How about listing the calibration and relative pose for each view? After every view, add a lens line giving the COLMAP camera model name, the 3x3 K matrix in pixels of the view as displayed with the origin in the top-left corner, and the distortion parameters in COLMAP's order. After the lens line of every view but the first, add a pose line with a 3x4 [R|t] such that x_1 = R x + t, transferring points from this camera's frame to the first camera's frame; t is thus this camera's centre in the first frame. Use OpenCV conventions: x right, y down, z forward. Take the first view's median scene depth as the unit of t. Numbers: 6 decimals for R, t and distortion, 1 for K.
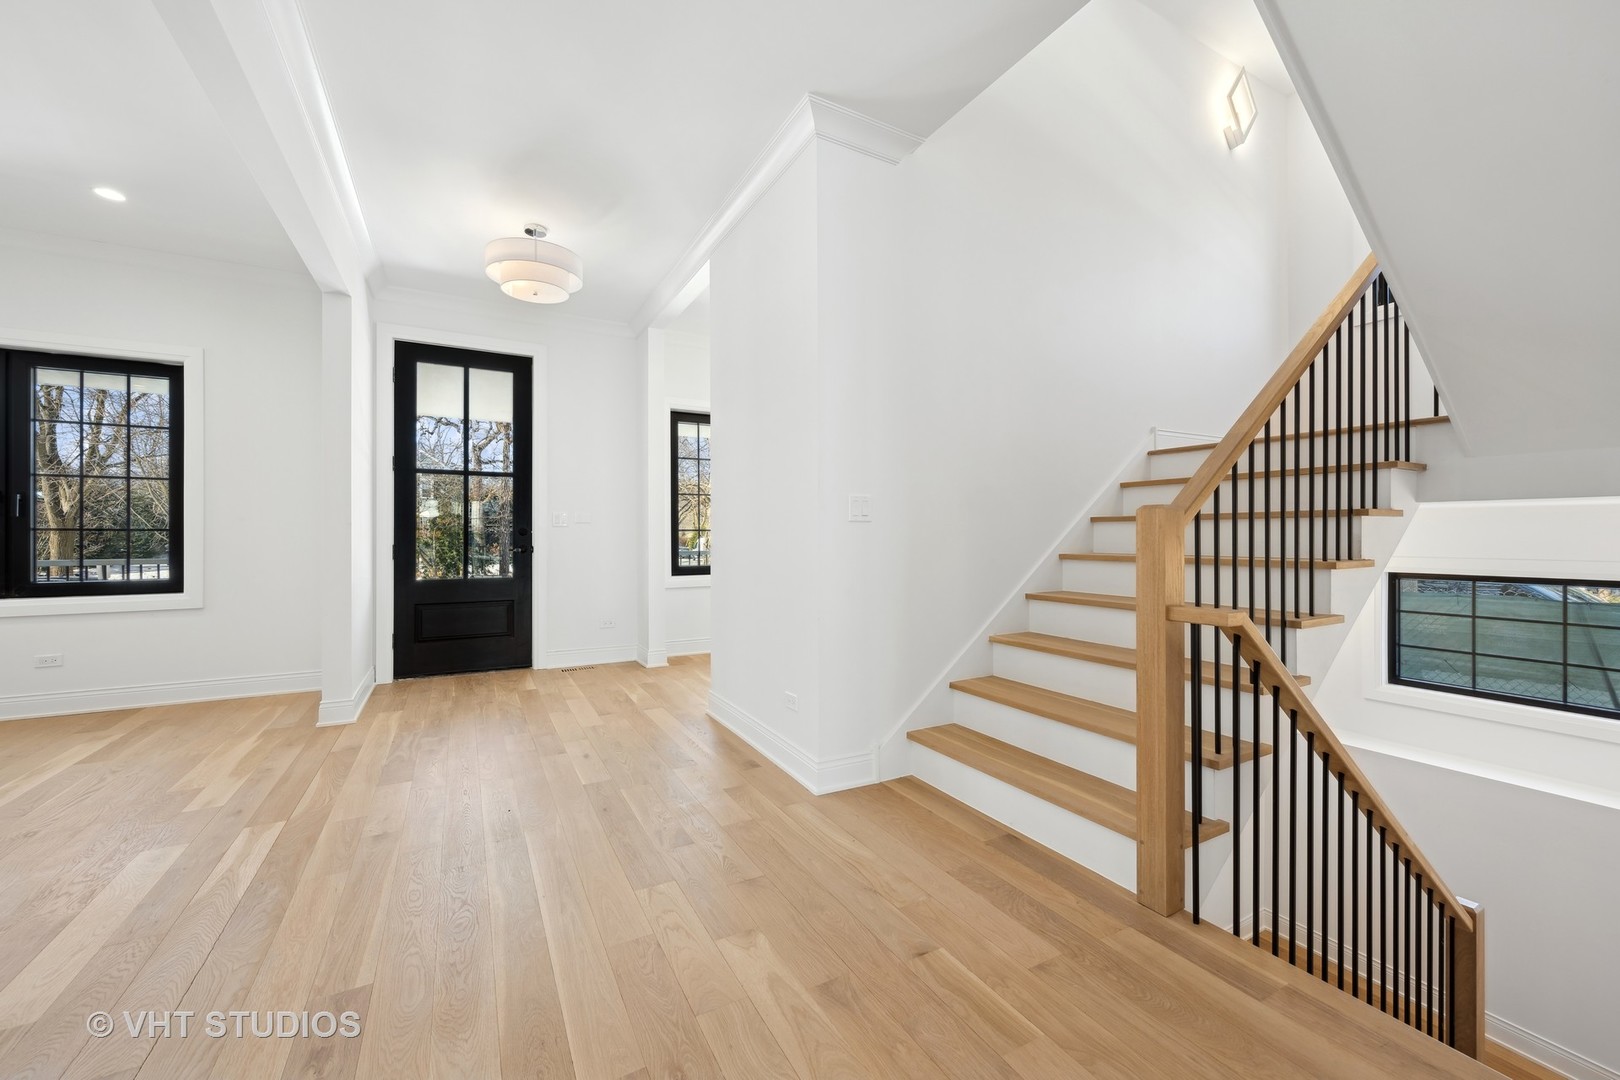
lens RADIAL K [[643.6, 0, 811.1], [0, 643.6, 530.9], [0, 0, 1]] dist [0.001127, 0.000013]
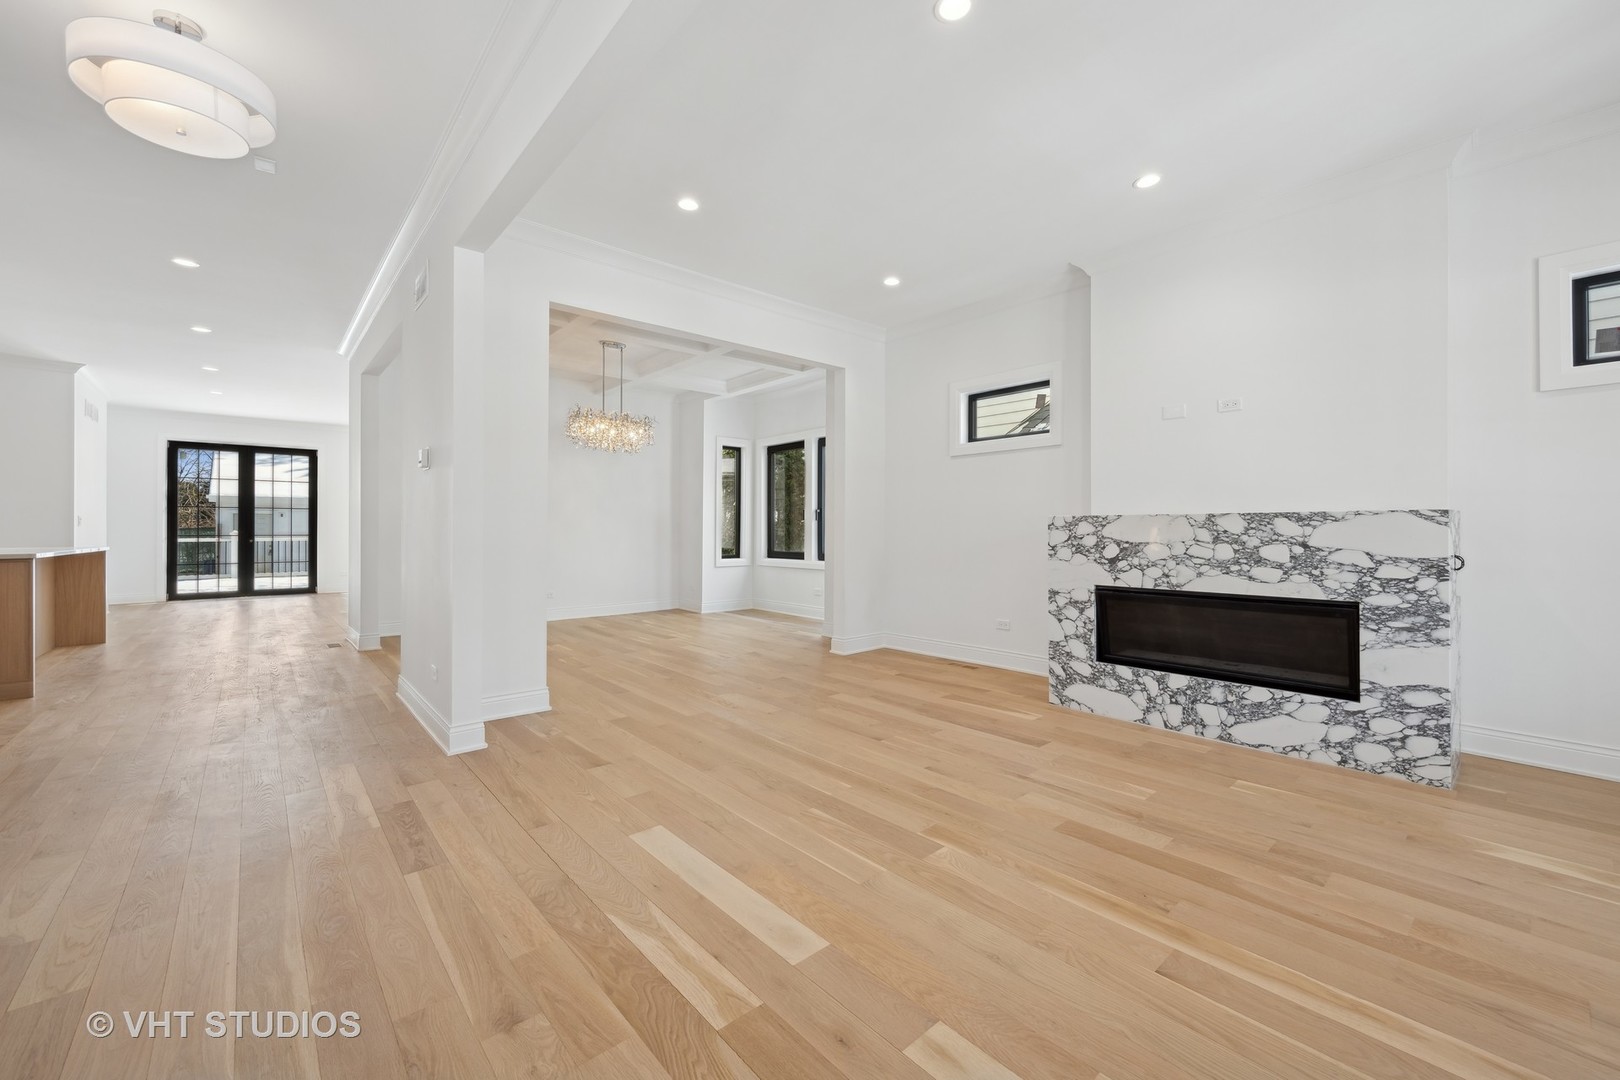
lens RADIAL K [[643.6, 0, 811.1], [0, 643.6, 530.9], [0, 0, 1]] dist [0.001127, 0.000013]
pose [[-0.975347, 0.006629, -0.220576, -0.618551], [0.006656, 0.999978, 0.000624, 0.007048], [0.220575, -0.000859, -0.975370, 1.259589]]
